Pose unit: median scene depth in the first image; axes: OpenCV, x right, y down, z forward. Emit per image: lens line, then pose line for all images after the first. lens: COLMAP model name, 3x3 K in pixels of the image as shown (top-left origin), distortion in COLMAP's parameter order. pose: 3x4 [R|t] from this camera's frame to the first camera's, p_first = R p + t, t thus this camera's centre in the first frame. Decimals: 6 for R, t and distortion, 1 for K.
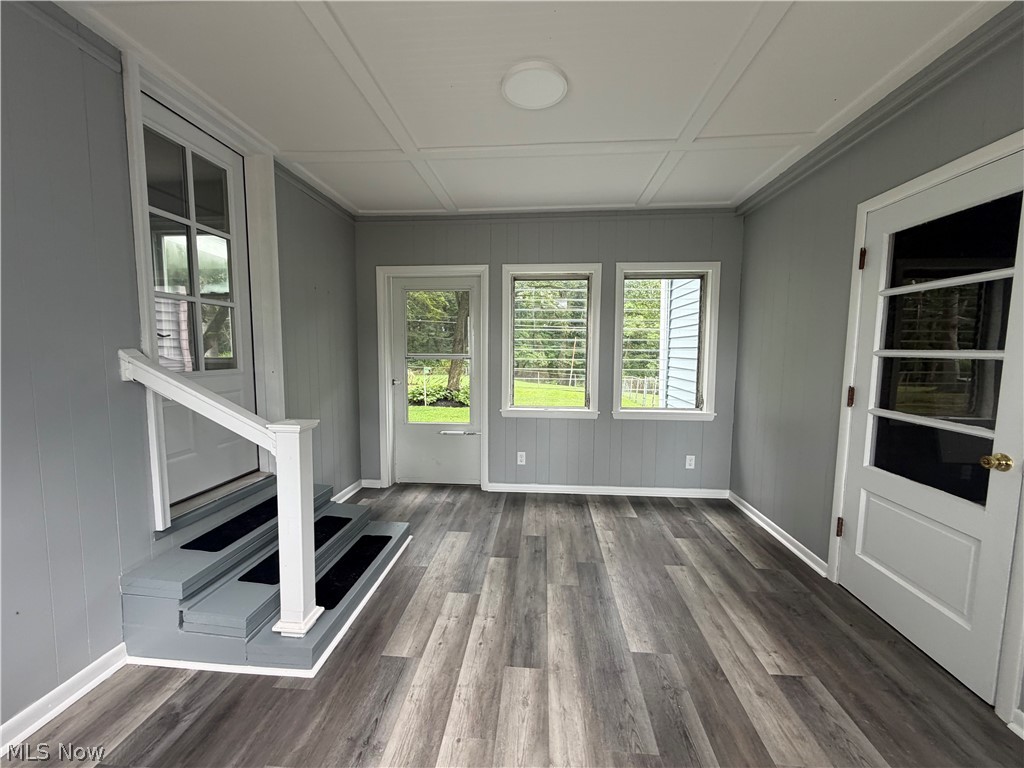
lens RADIAL K [[409.0, 0, 511.1], [0, 409.0, 386.0], [0, 0, 1]] dist [0.001356, 0.000045]
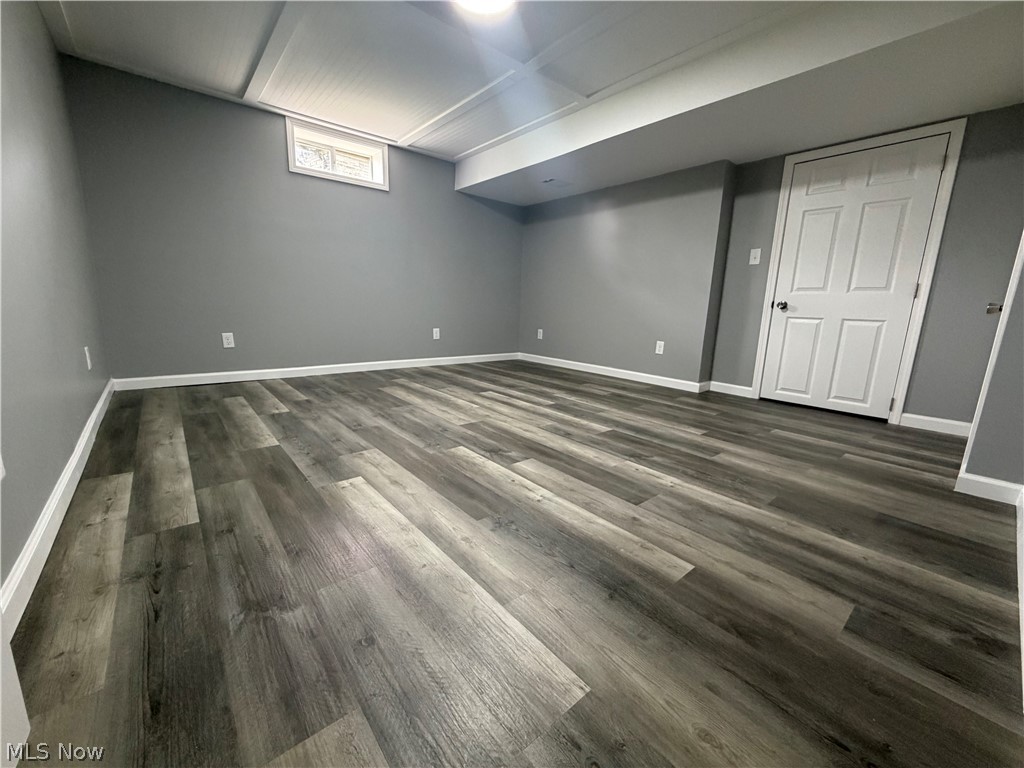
lens RADIAL K [[409.0, 0, 510.9], [0, 409.0, 390.3], [0, 0, 1]] dist [0.001356, 0.000045]
pose [[-0.696029, 0.112461, -0.709152, 0.525005], [-0.093615, 0.965013, 0.244919, 0.179949], [0.711885, 0.236858, -0.661149, 1.646876]]
